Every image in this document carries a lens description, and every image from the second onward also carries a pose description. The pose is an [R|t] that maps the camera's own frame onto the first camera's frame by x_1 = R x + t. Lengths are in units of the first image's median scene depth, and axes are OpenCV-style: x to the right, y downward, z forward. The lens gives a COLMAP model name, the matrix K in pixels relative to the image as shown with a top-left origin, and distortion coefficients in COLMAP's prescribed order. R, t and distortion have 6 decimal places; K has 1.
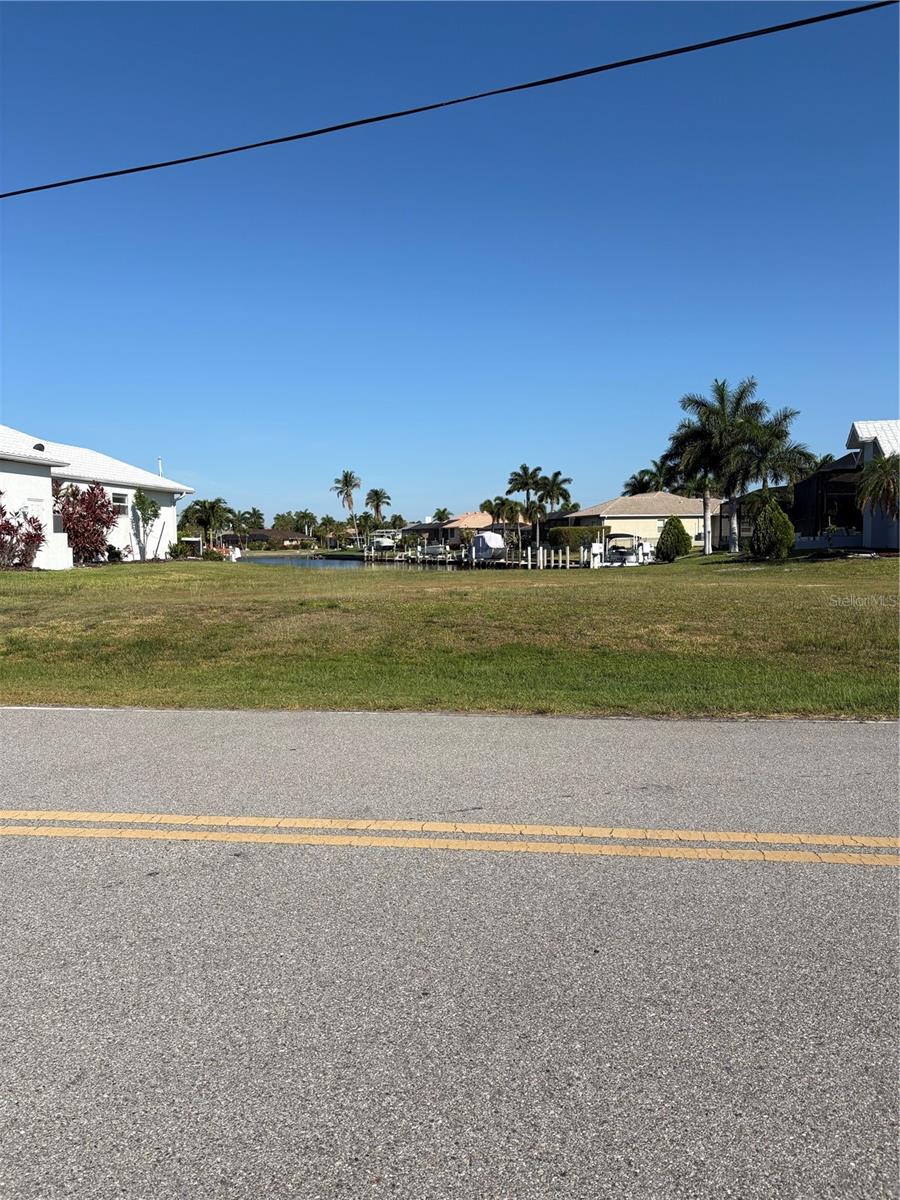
lens RADIAL K [[887.3, 0, 458.9], [0, 887.3, 609.3], [0, 0, 1]] dist [0.123470, -0.002513]
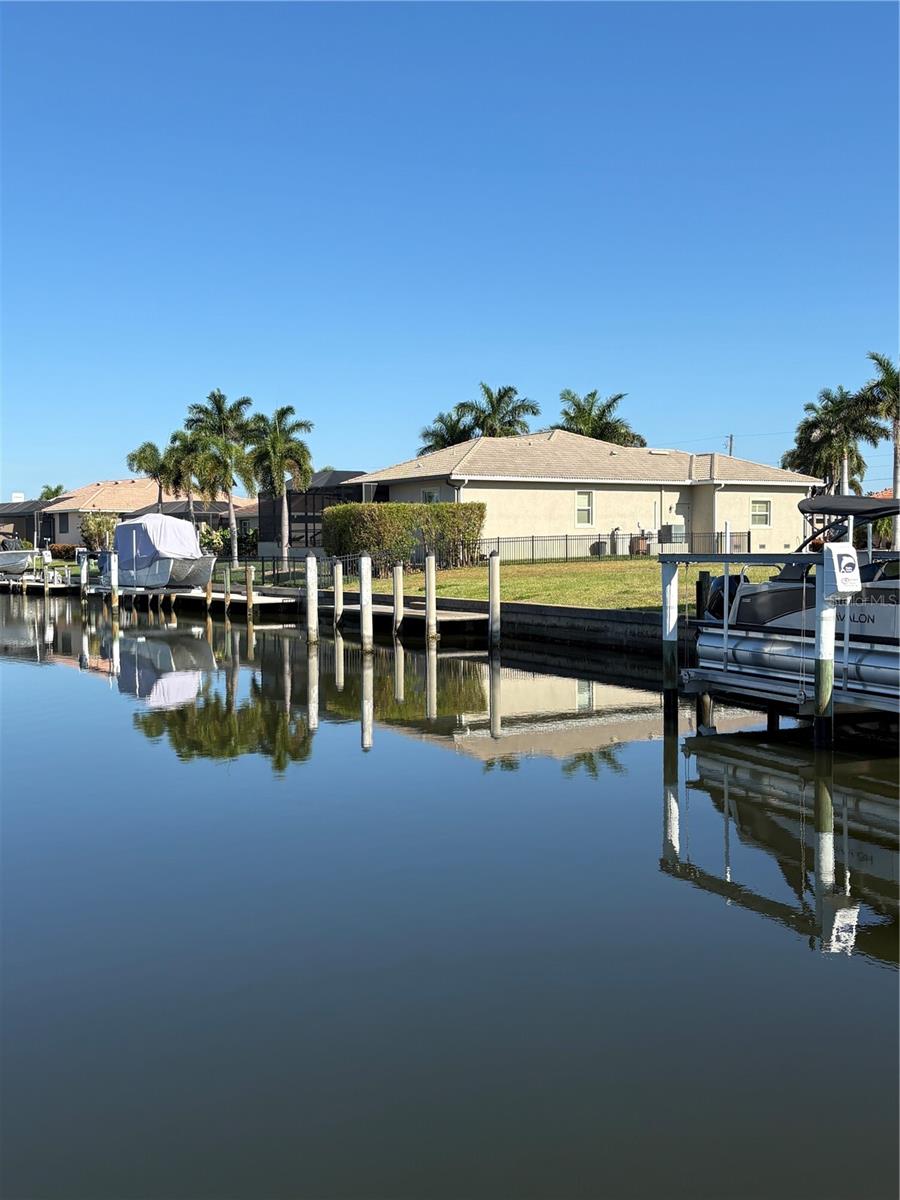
lens RADIAL K [[1235.9, 0, 456.3], [0, 1235.9, 621.5], [0, 0, 1]] dist [0.031956, 0.000000]
pose [[0.959133, -0.009279, 0.282802, 0.005633], [0.014069, 0.999790, -0.014914, -0.025874], [-0.282604, 0.018284, 0.959062, 0.369986]]
